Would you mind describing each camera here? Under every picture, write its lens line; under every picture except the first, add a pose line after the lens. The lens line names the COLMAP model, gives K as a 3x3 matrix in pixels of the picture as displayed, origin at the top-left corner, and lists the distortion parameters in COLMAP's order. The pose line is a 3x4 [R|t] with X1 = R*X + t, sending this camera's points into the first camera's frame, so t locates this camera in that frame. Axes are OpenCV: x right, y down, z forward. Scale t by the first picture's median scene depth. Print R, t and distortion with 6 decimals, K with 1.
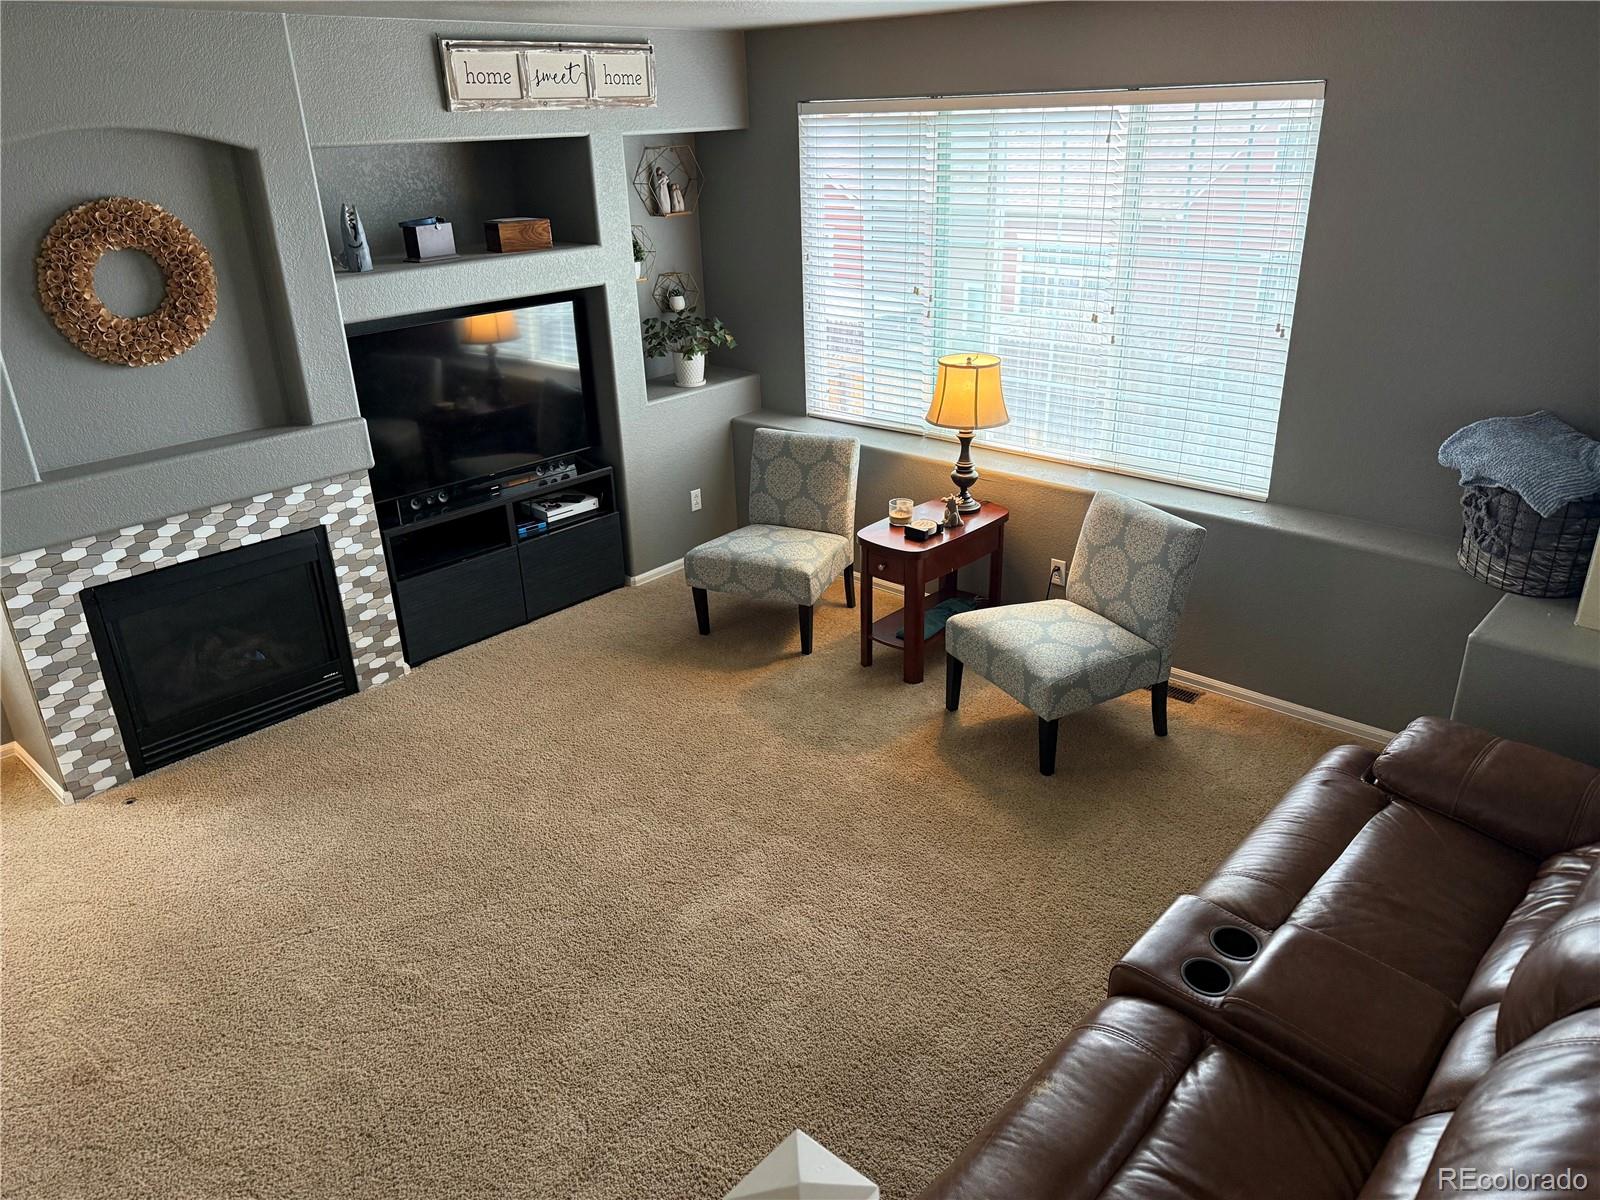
lens RADIAL K [[1123.2, 0, 800.0], [0, 1123.2, 600.0], [0, 0, 1]] dist [0.130228, -0.213491]
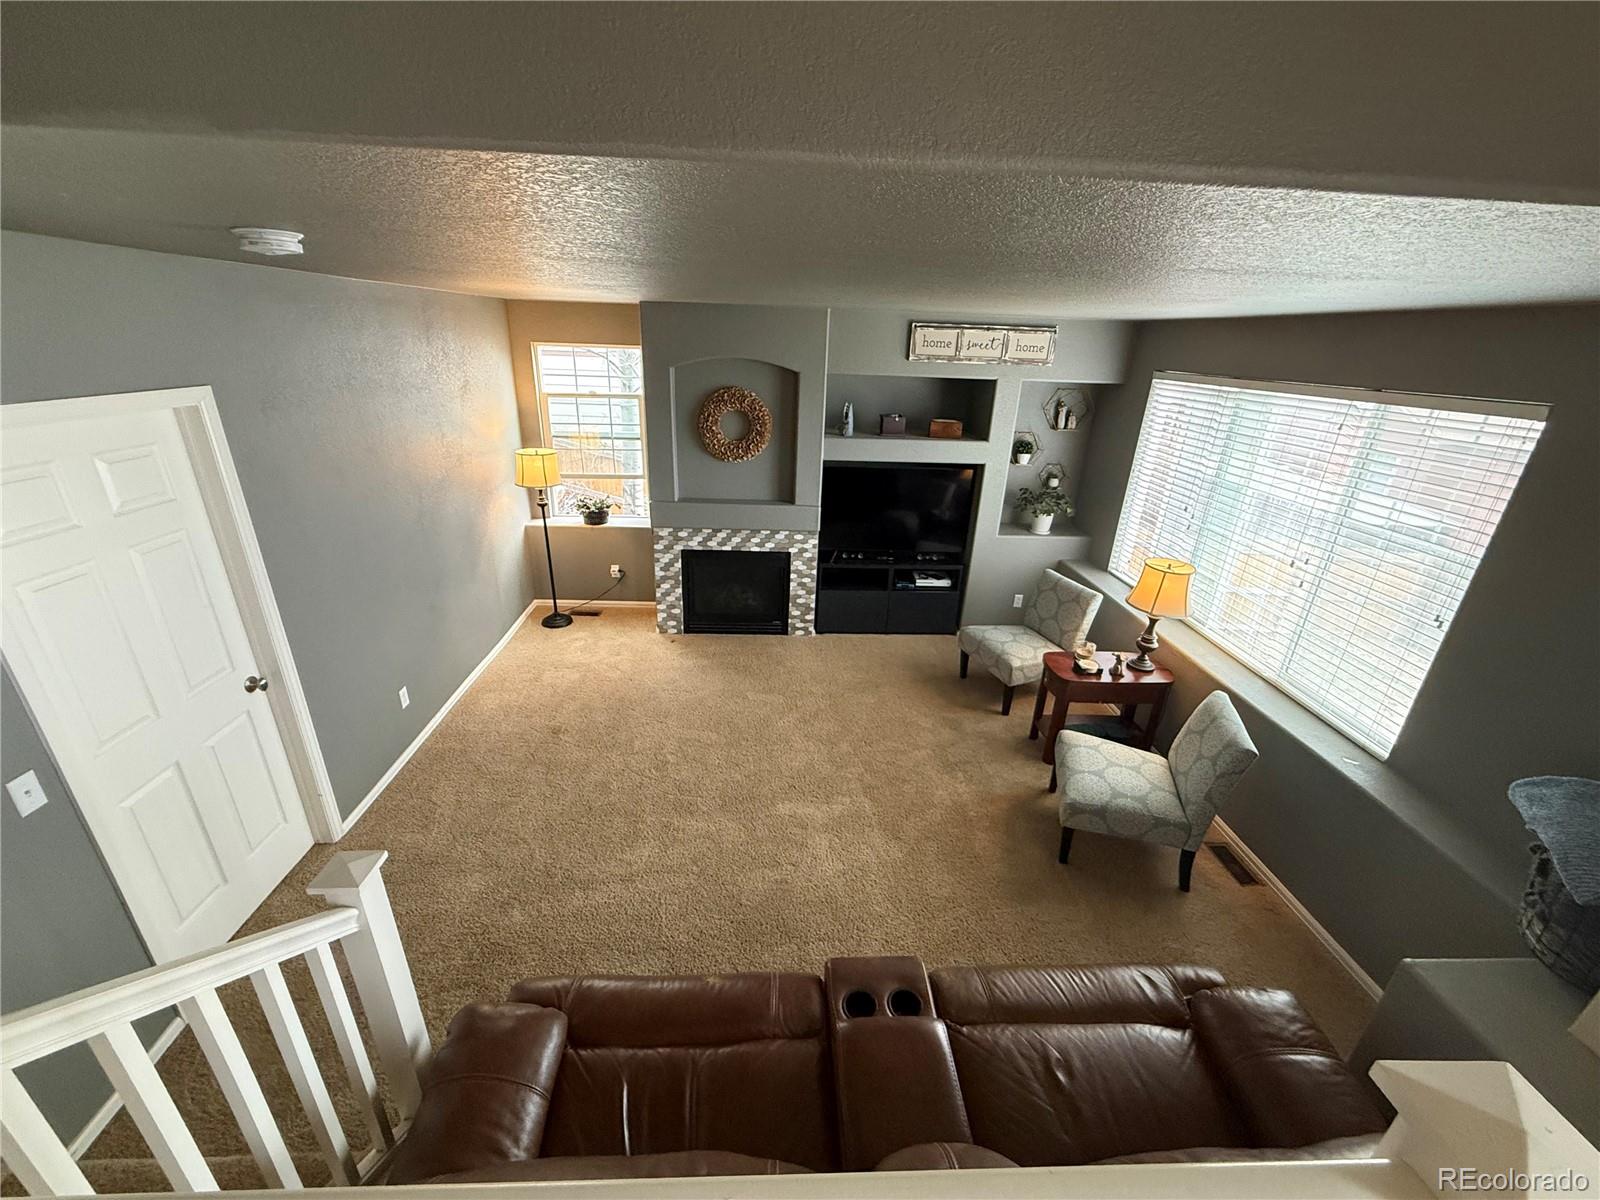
lens RADIAL K [[636.6, 0, 800.0], [0, 636.6, 600.0], [0, 0, 1]] dist [-0.000230, 0.000100]
pose [[0.706735, 0.318967, -0.631495, 0.339096], [-0.328122, 0.938572, 0.106854, -0.111175], [0.626786, 0.131690, 0.767982, 0.141745]]
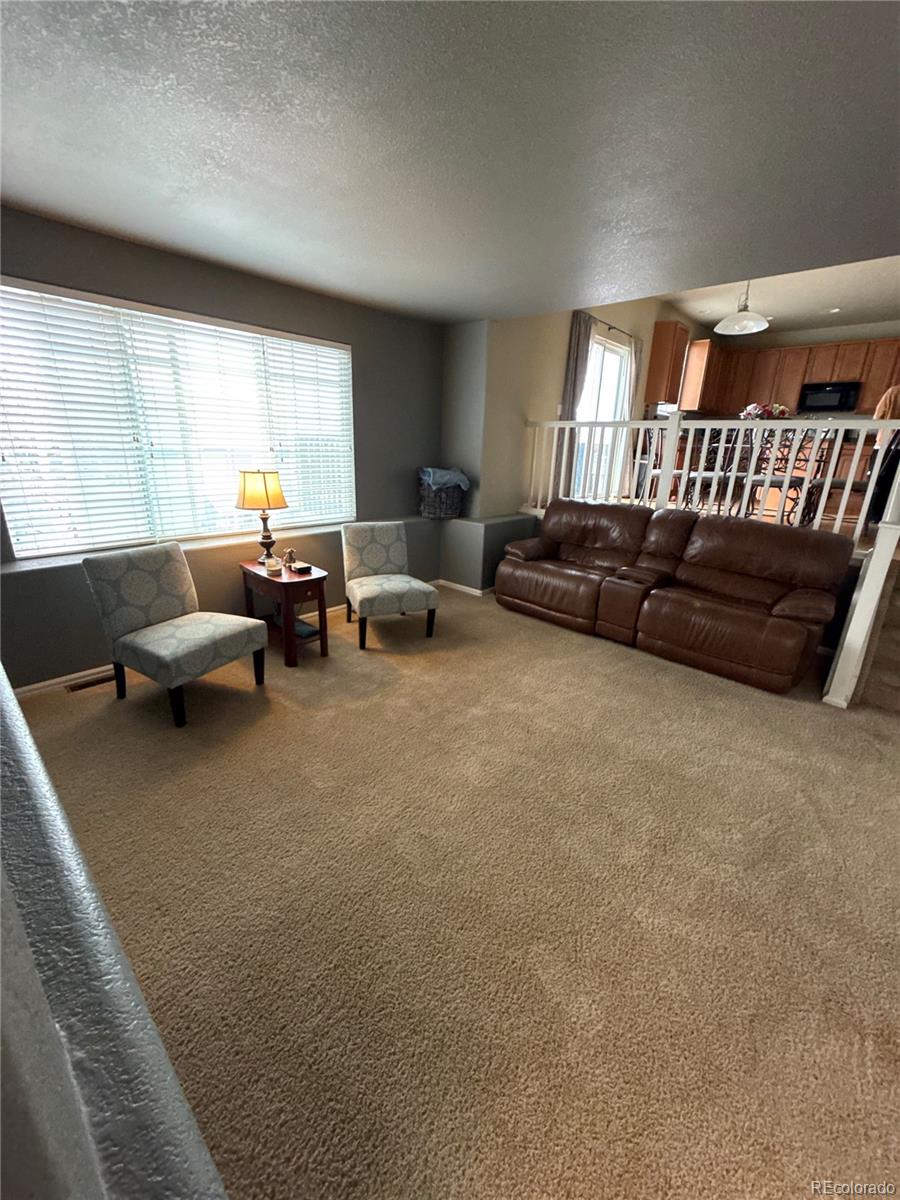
lens RADIAL K [[477.4, 0, 449.2], [0, 477.4, 596.6], [0, 0, 1]] dist [-0.000230, 0.000100]
pose [[0.006214, -0.277054, 0.960834, -0.587087], [0.364424, 0.895403, 0.255830, -0.126979], [-0.931212, 0.348561, 0.106529, 0.744388]]
